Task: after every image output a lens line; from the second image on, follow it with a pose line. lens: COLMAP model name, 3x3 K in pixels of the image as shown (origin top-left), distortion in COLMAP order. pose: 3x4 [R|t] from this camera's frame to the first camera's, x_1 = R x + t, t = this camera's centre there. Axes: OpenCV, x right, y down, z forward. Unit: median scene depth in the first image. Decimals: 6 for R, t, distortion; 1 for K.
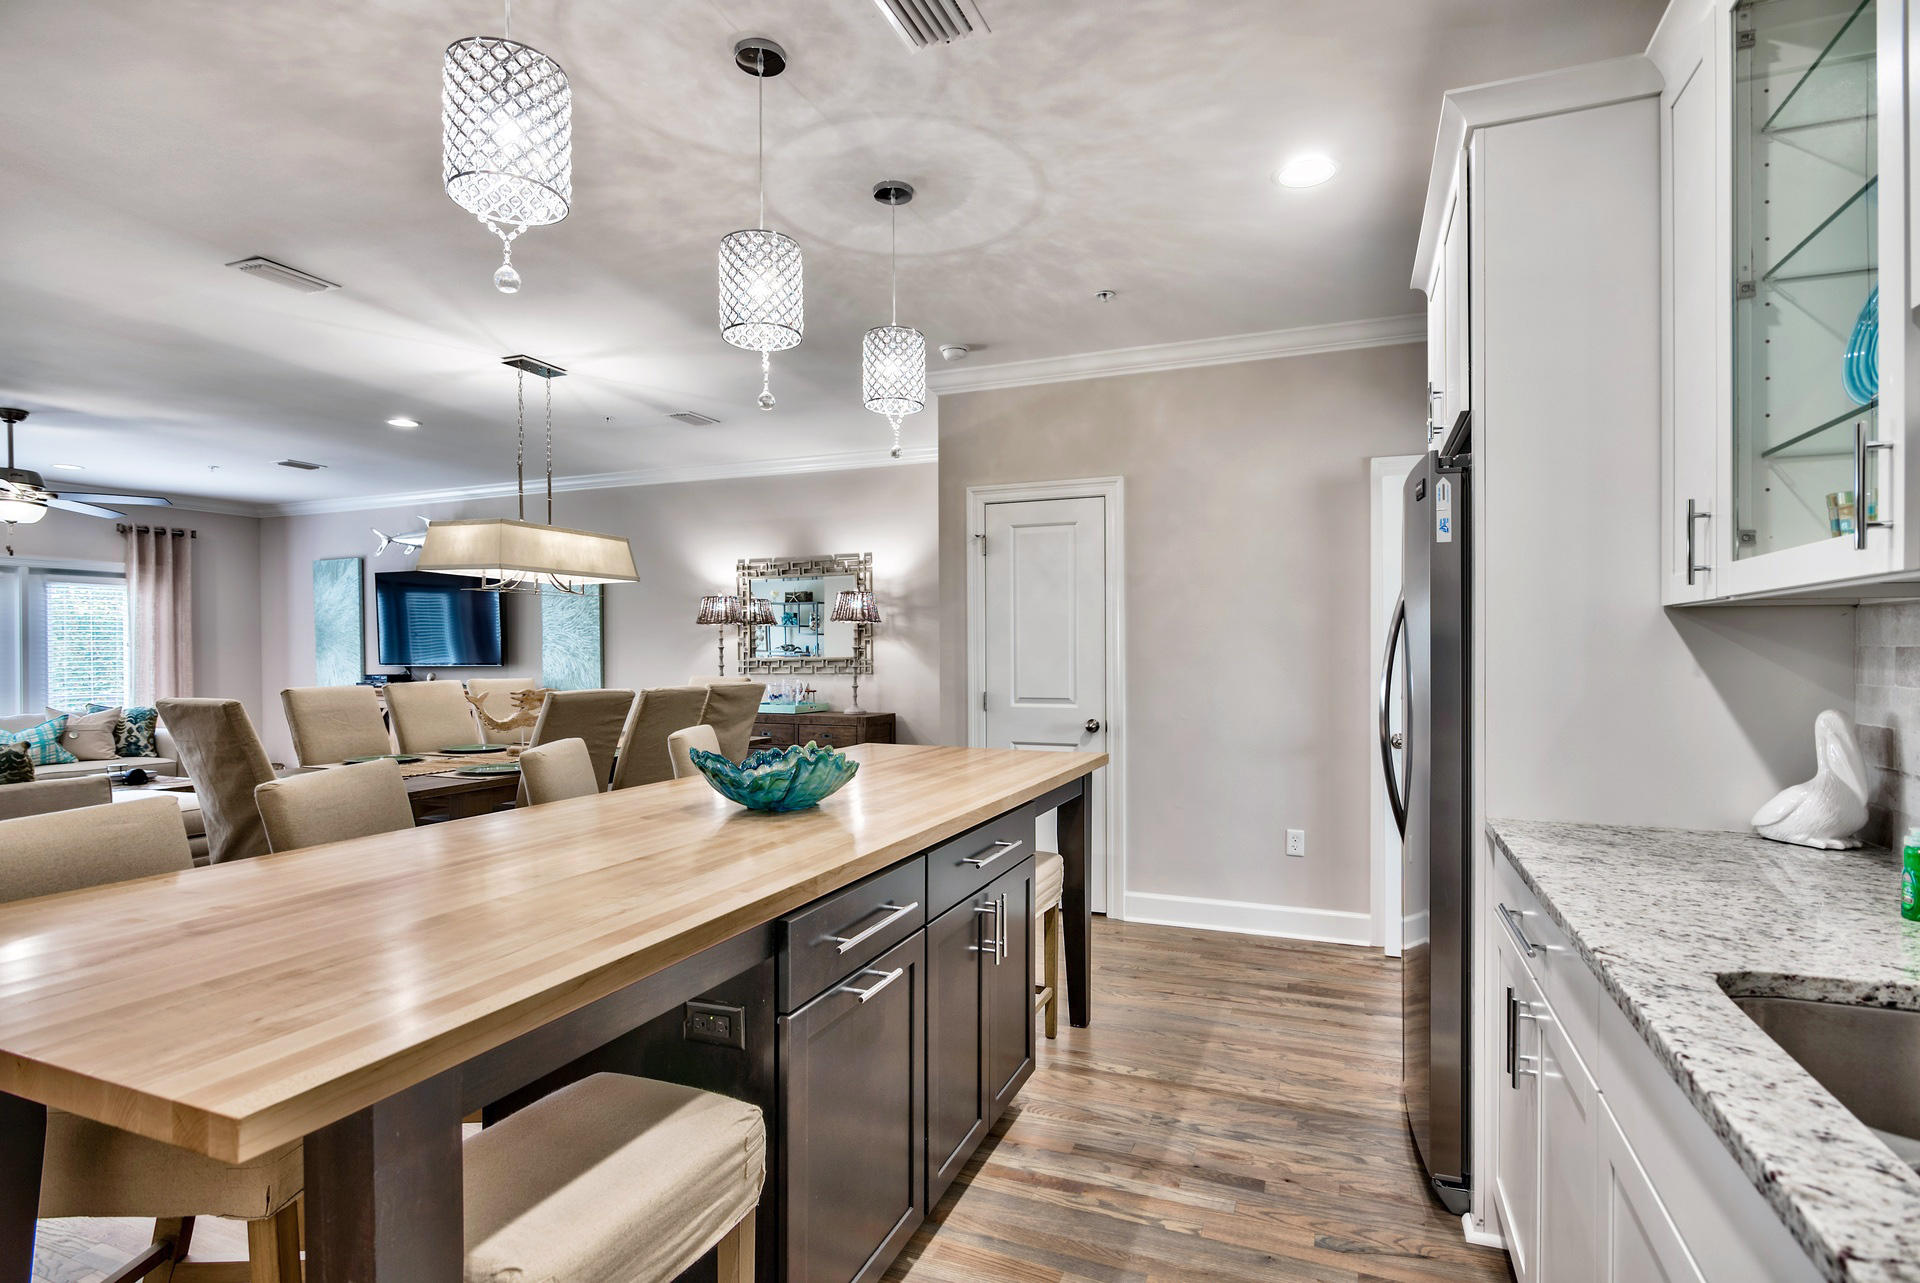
lens RADIAL K [[948.6, 0, 964.7], [0, 948.6, 646.2], [0, 0, 1]] dist [0.000704, -0.000582]
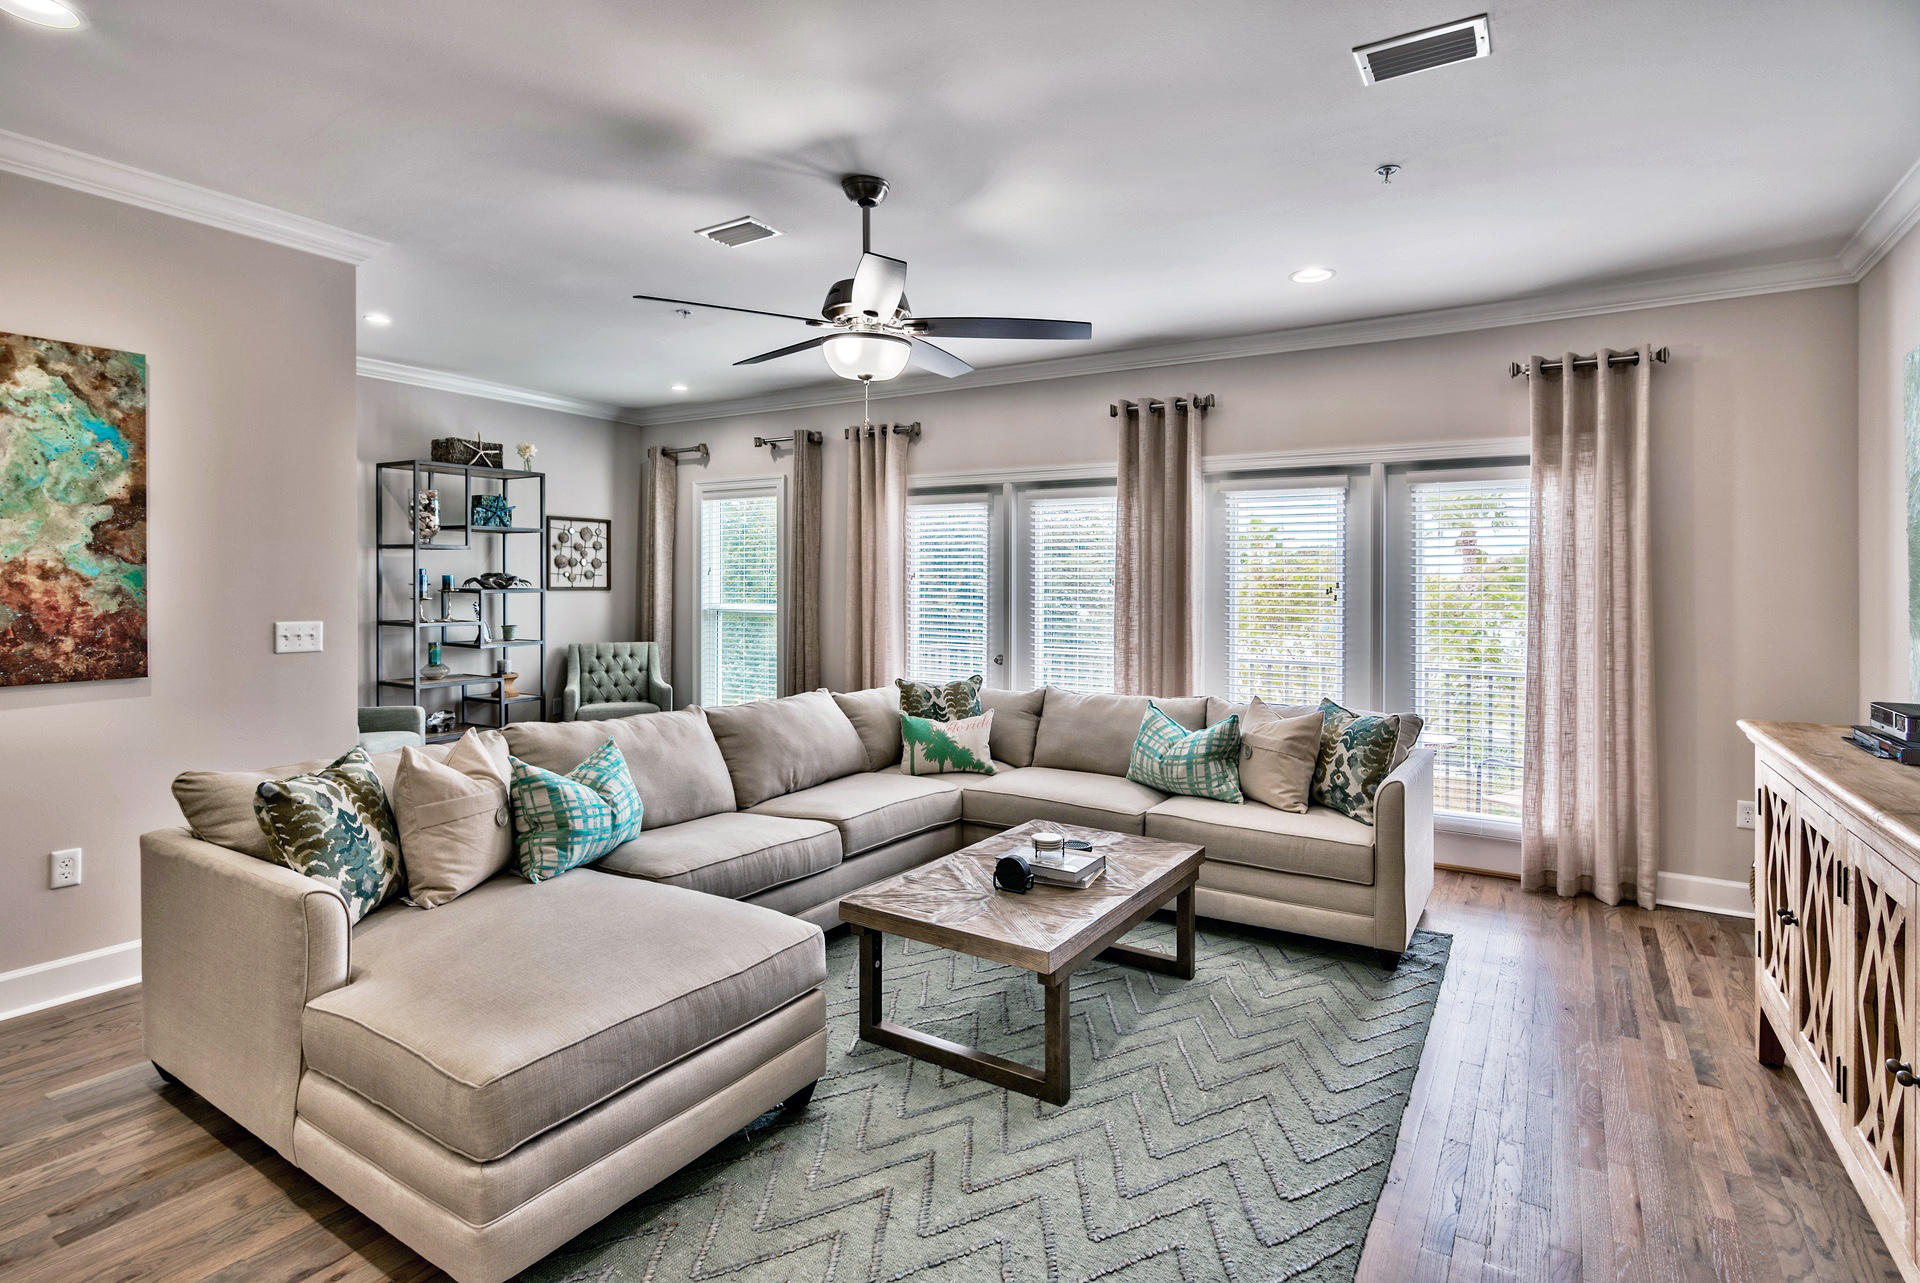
lens RADIAL K [[948.6, 0, 970.3], [0, 948.6, 570.3], [0, 0, 1]] dist [0.000704, -0.000582]
pose [[-0.179579, -0.009771, -0.983695, -0.321909], [-0.004434, 0.999949, -0.009123, -0.006776], [0.983733, 0.002723, -0.179614, 0.837077]]
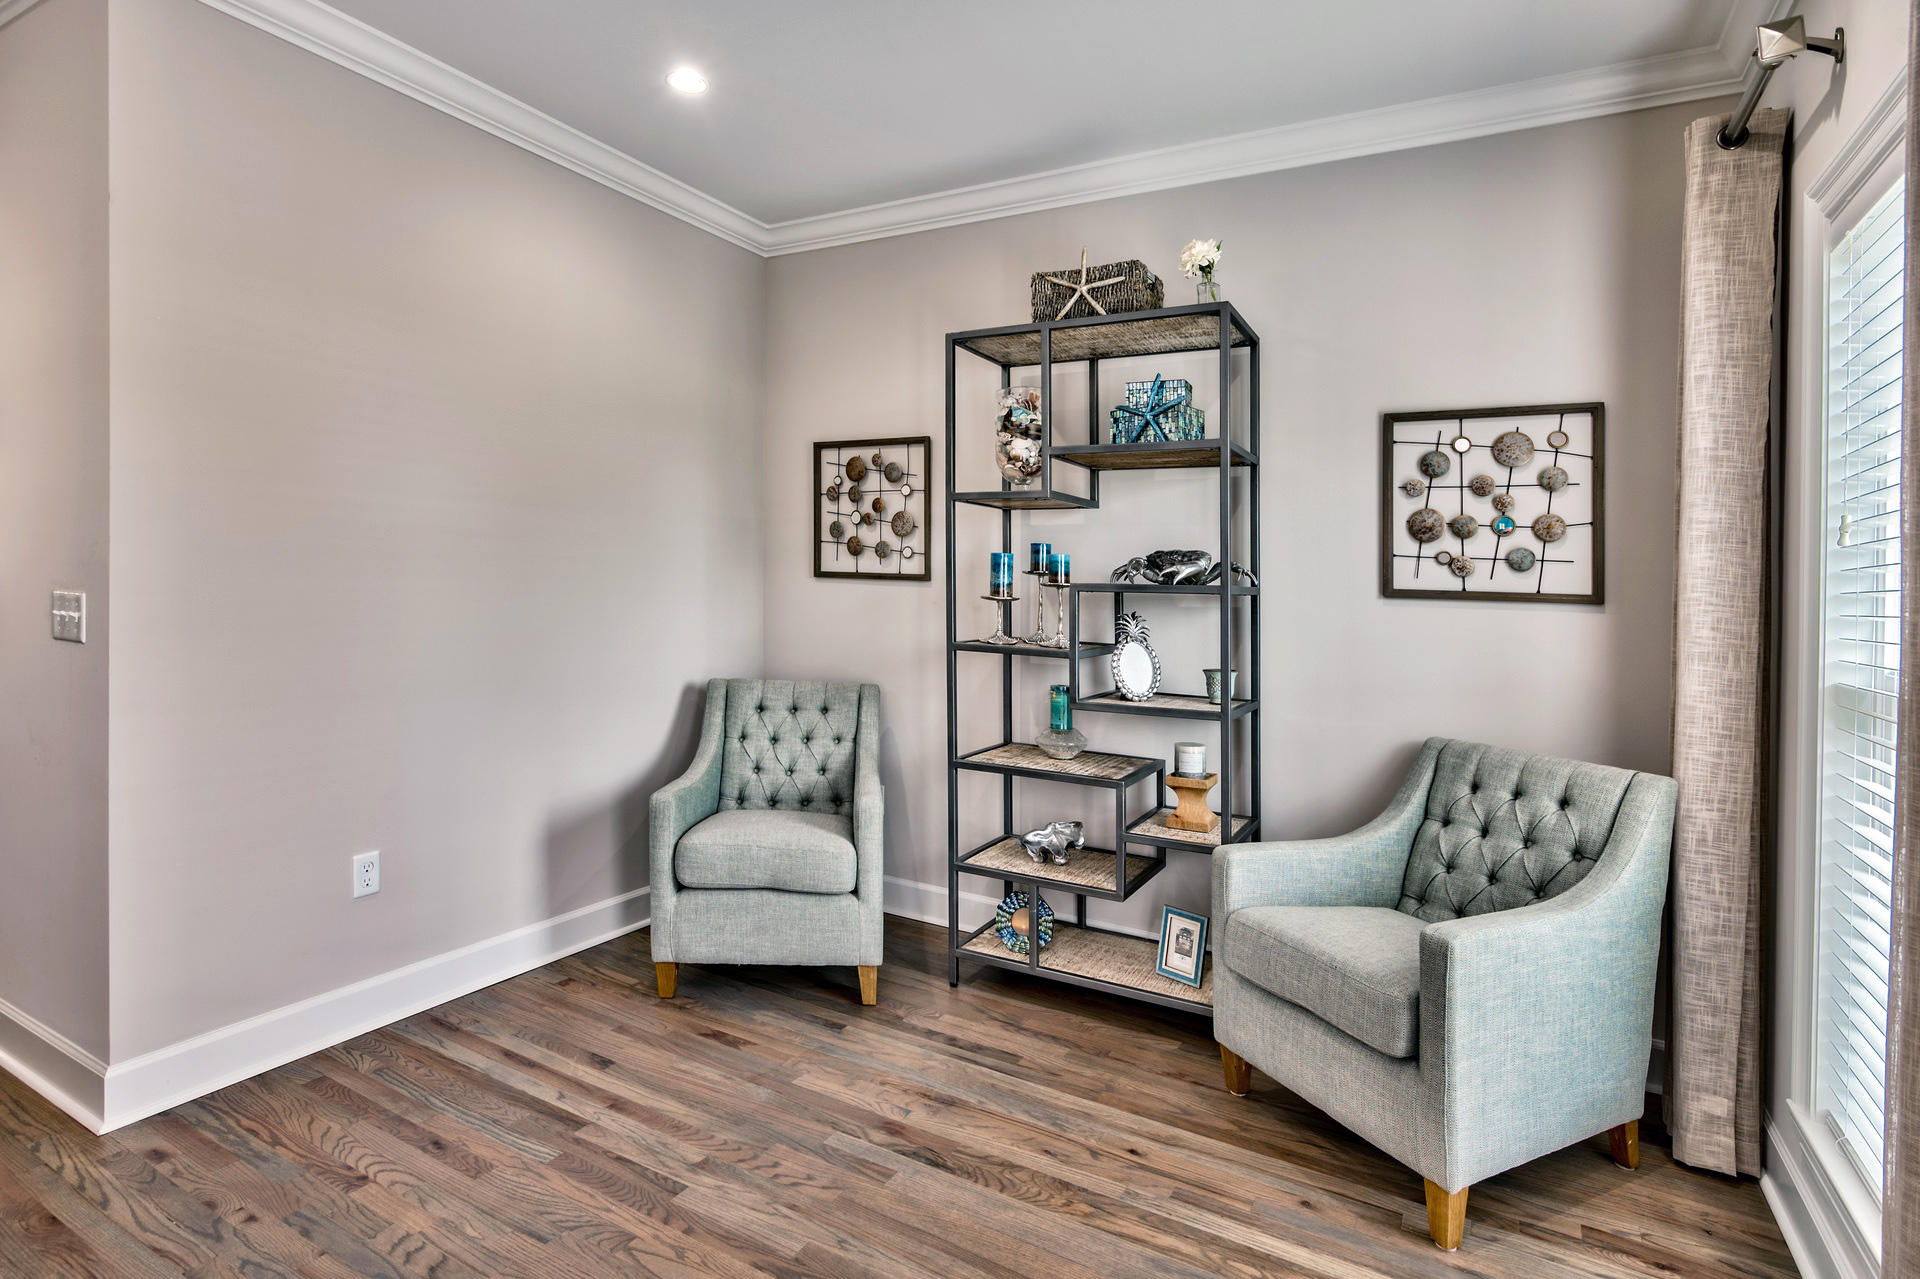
lens RADIAL K [[948.6, 0, 938.6], [0, 948.6, 606.4], [0, 0, 1]] dist [0.000704, -0.000582]
pose [[-0.987078, -0.033007, 0.156803, -1.026496], [-0.029960, 0.999314, 0.021754, 0.006697], [-0.157413, 0.016775, -0.987390, 0.671516]]
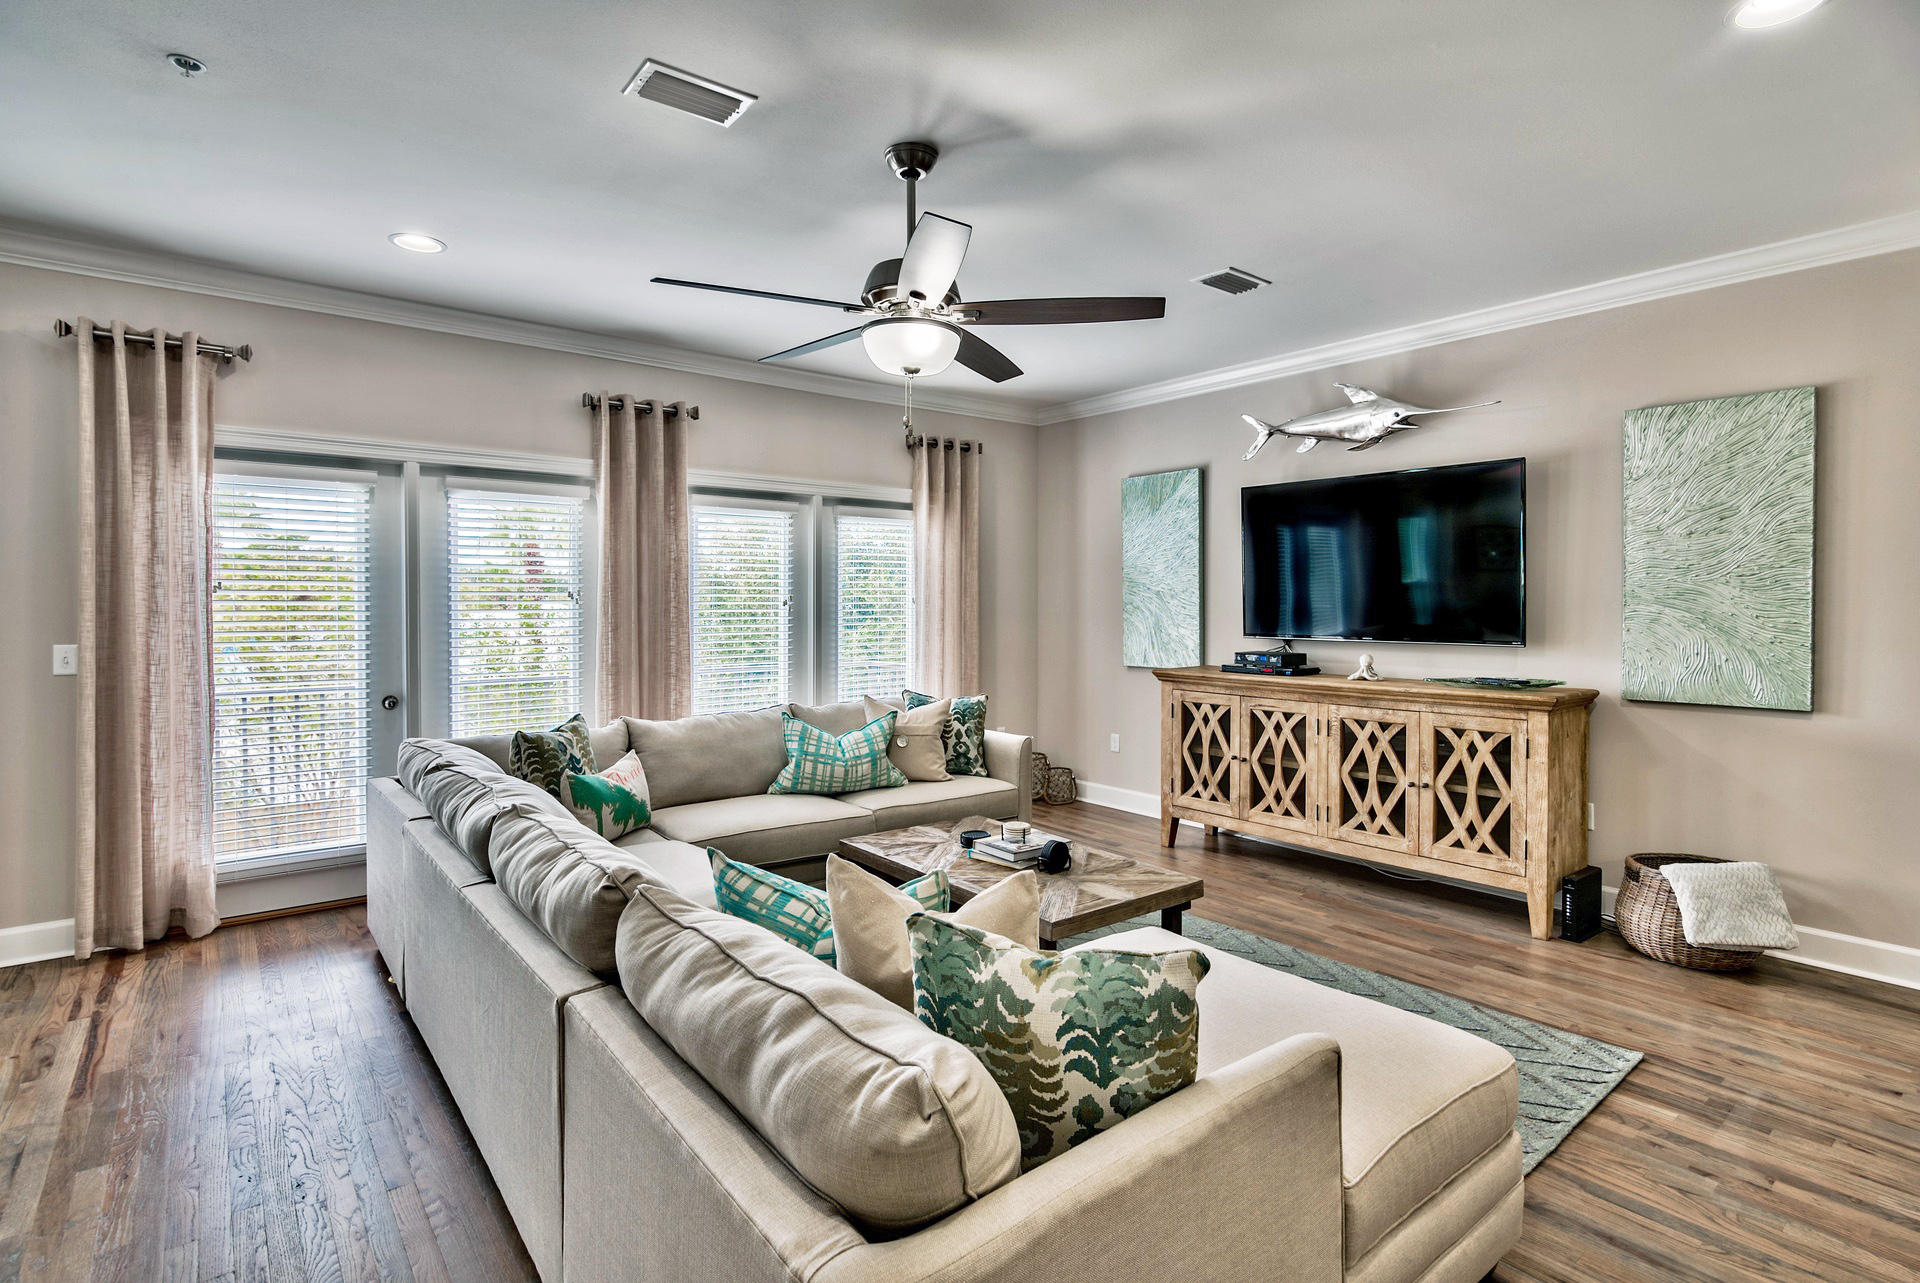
lens RADIAL K [[948.6, 0, 949.3], [0, 948.6, 602.4], [0, 0, 1]] dist [0.000704, -0.000582]
pose [[0.860872, 0.012304, -0.508673, -0.515949], [-0.006652, 0.999894, 0.012927, -0.010067], [0.508778, -0.007745, 0.860863, 0.404427]]
